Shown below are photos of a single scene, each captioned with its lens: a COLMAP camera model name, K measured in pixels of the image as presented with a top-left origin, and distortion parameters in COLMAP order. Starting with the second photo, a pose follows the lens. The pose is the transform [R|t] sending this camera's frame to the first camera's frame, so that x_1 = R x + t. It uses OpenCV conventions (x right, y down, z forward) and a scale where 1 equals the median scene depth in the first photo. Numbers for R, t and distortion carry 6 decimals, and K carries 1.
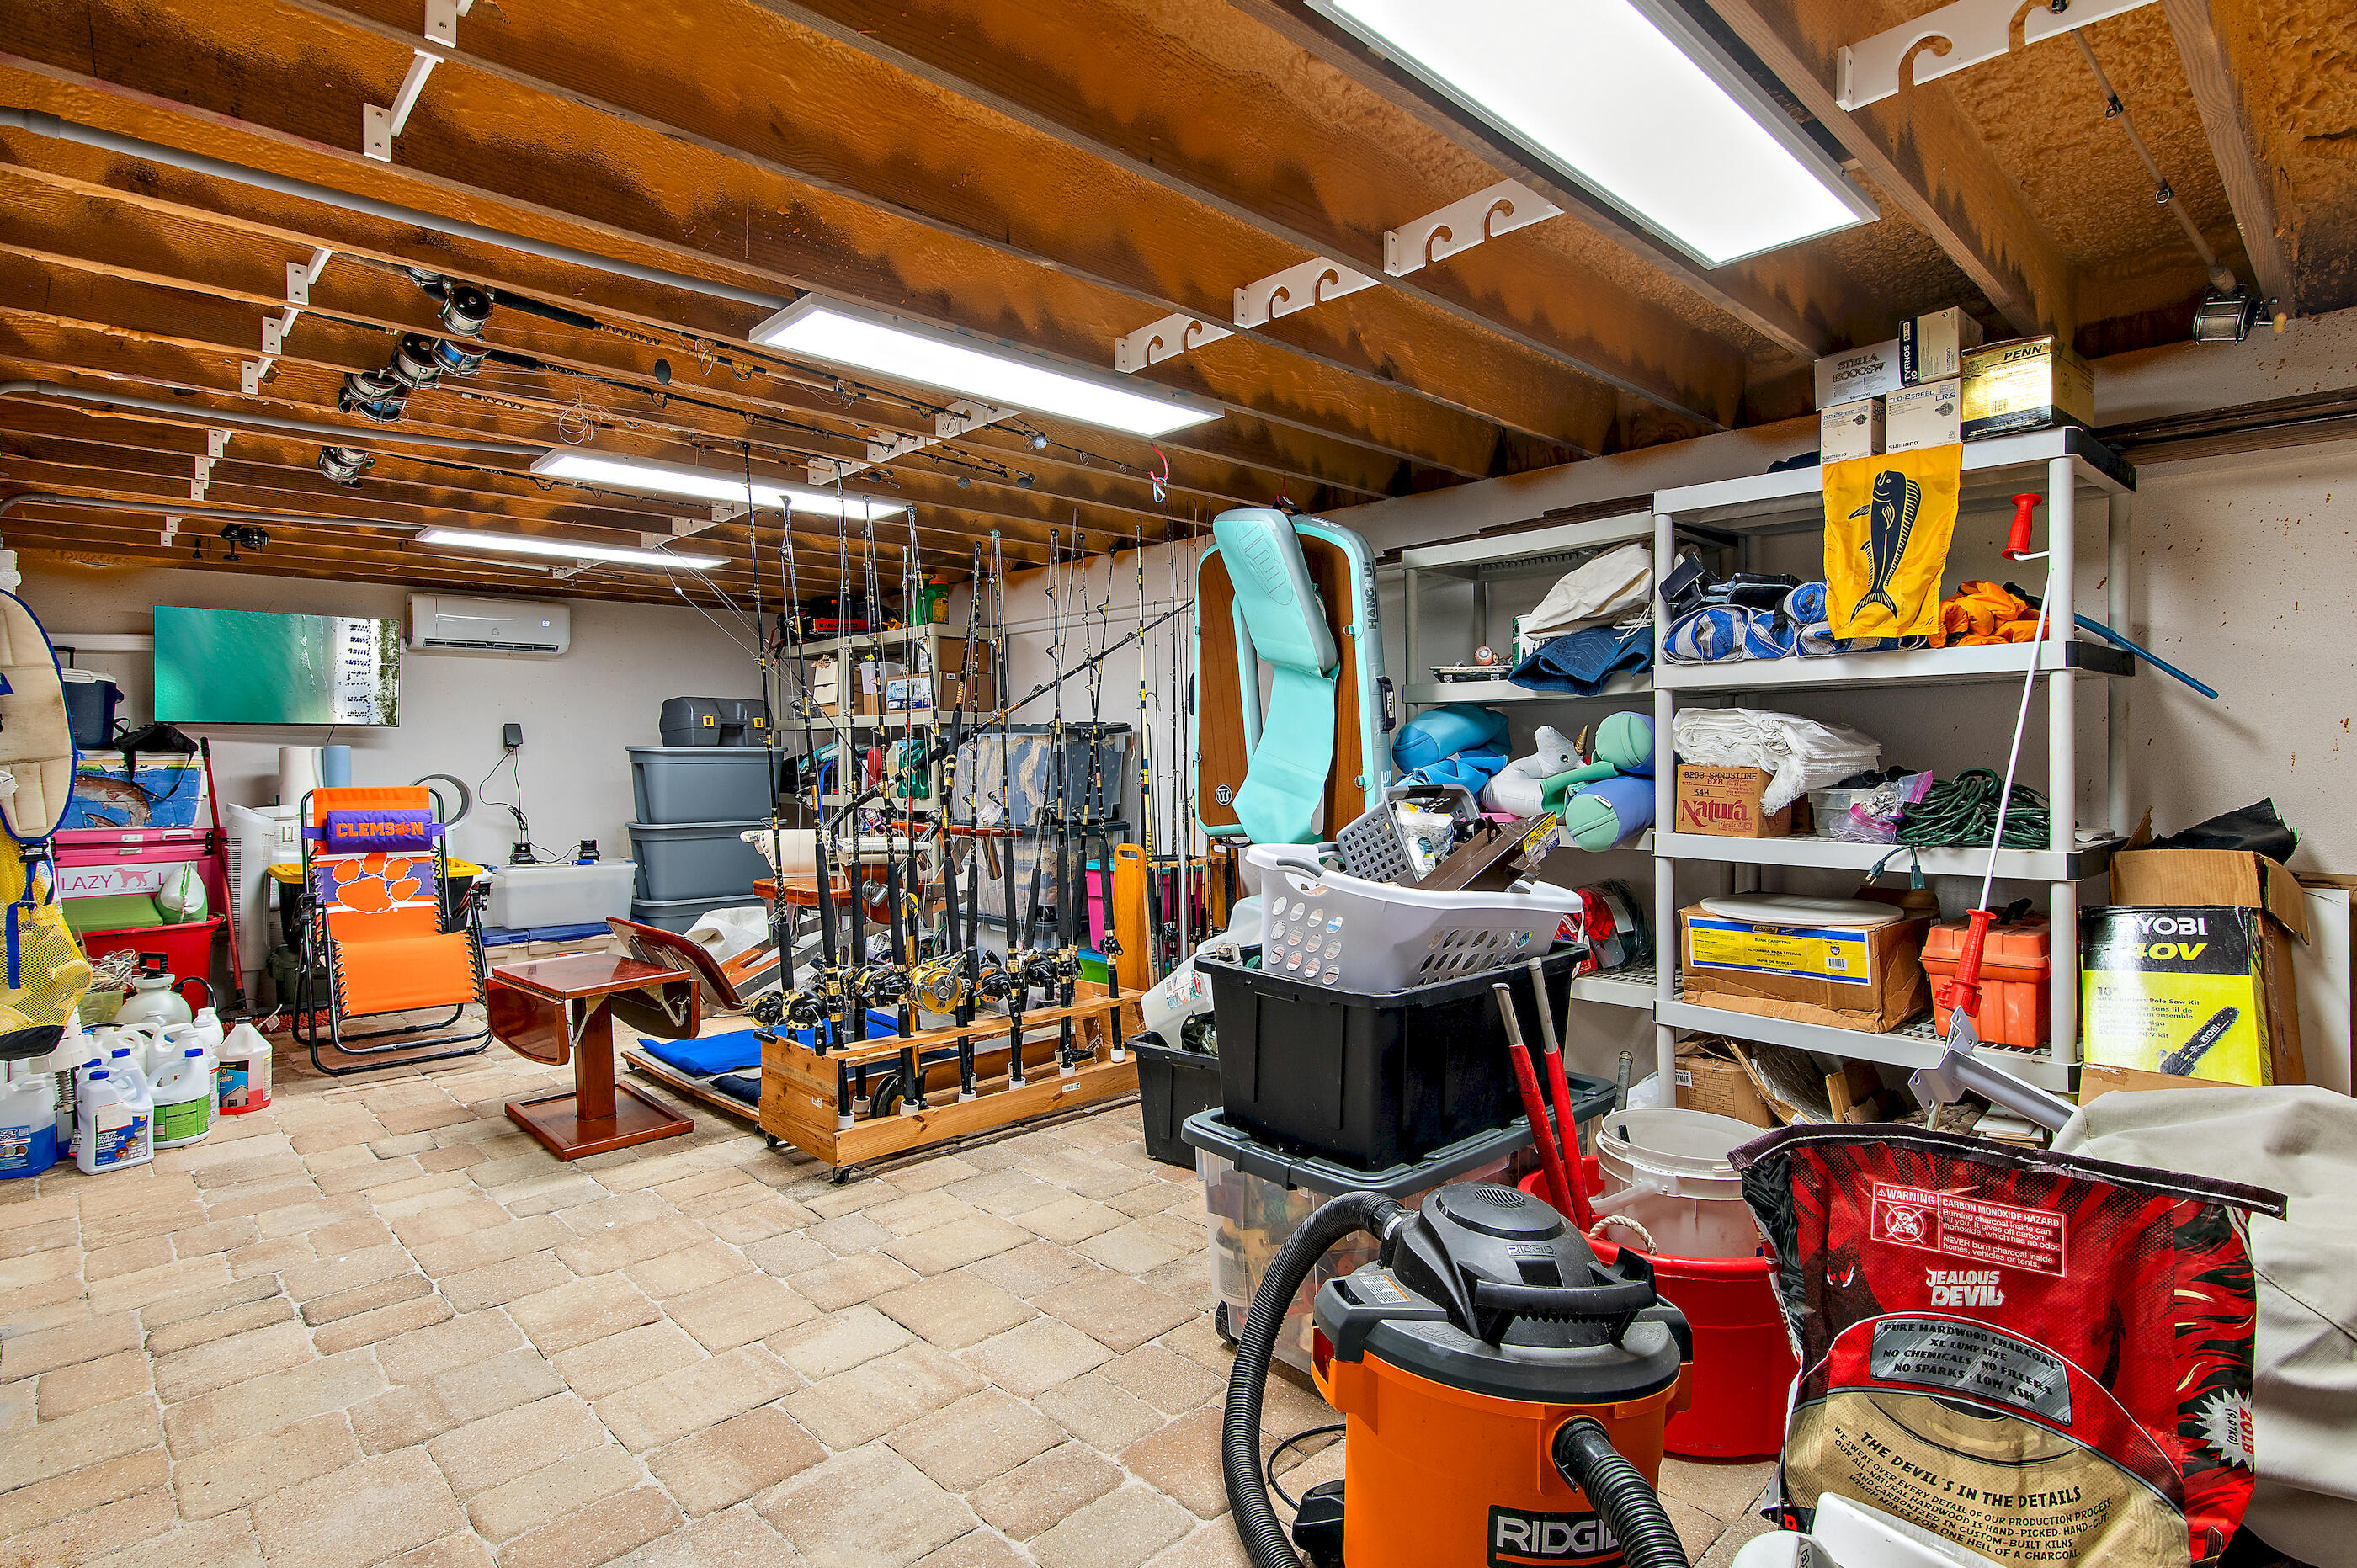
lens RADIAL K [[1183.7, 0, 1185.2], [0, 1183.7, 794.5], [0, 0, 1]] dist [-0.019067, -0.000095]
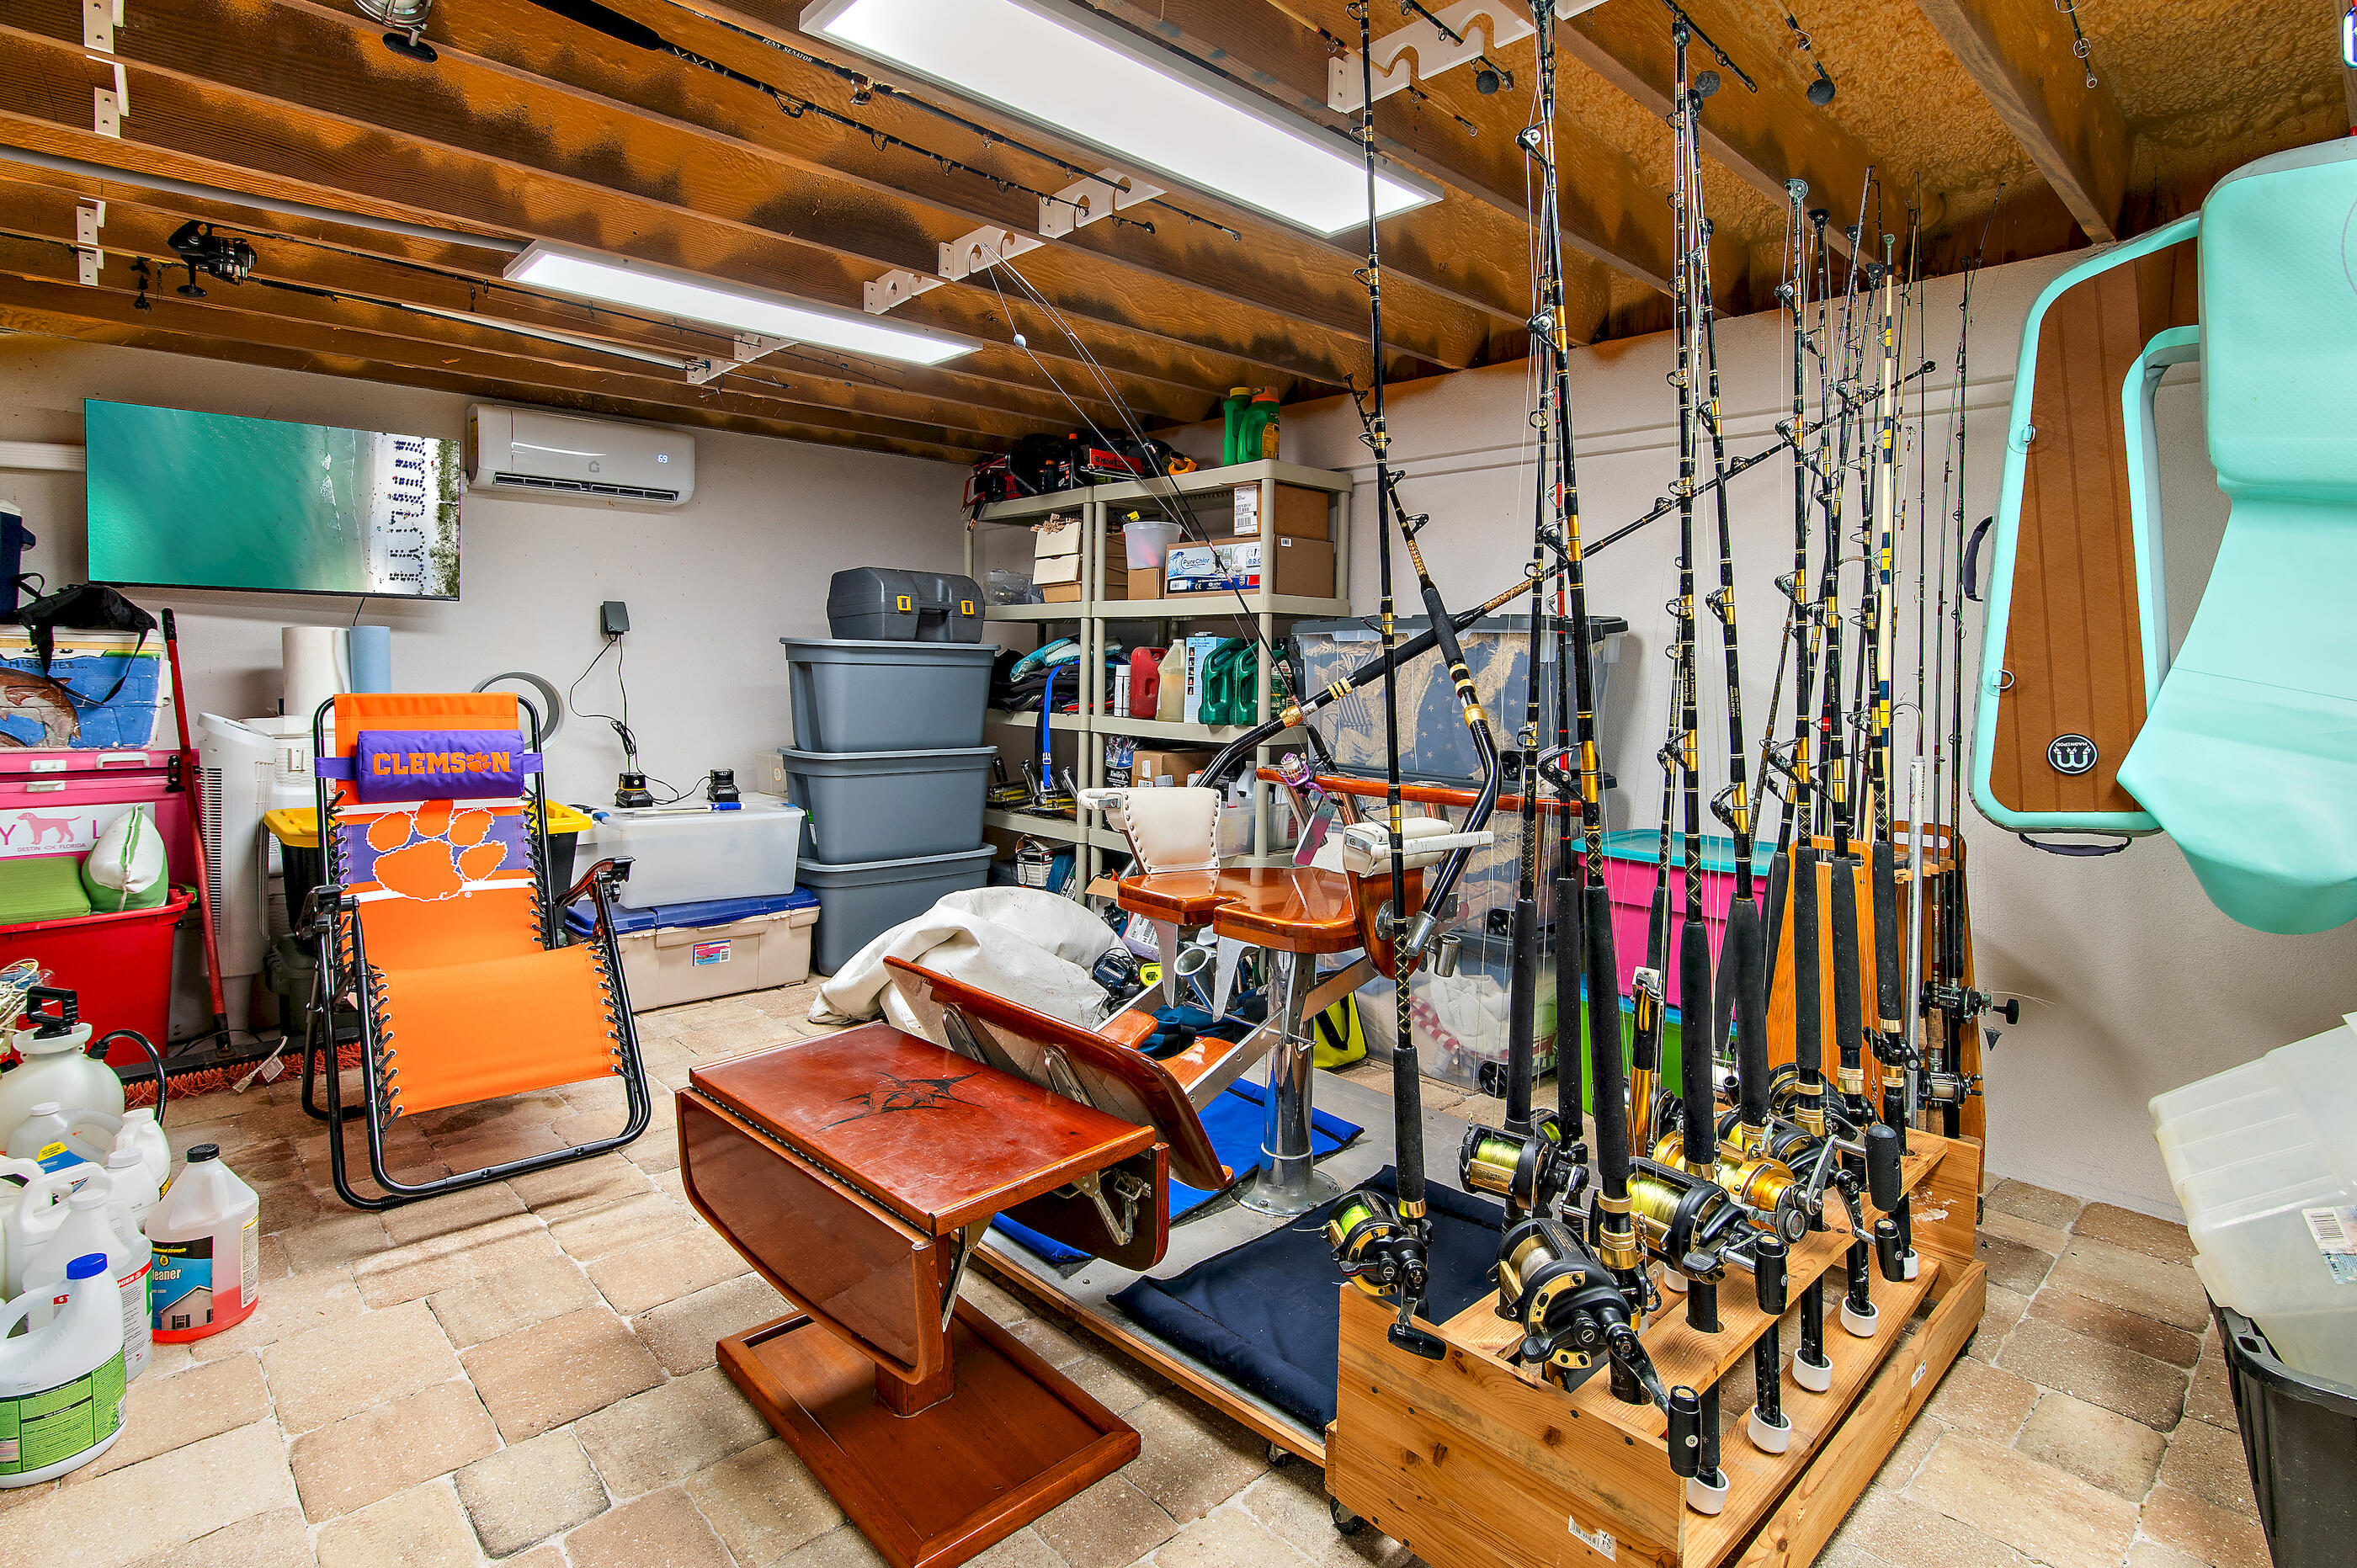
lens RADIAL K [[1210.6, 0, 1175.5], [0, 1210.6, 753.3], [0, 0, 1]] dist [-0.008840, -0.000442]
pose [[0.999249, 0.025026, -0.029594, -0.272461], [-0.023743, 0.998795, 0.042941, -0.011125], [0.030633, -0.042206, 0.998639, 0.365162]]
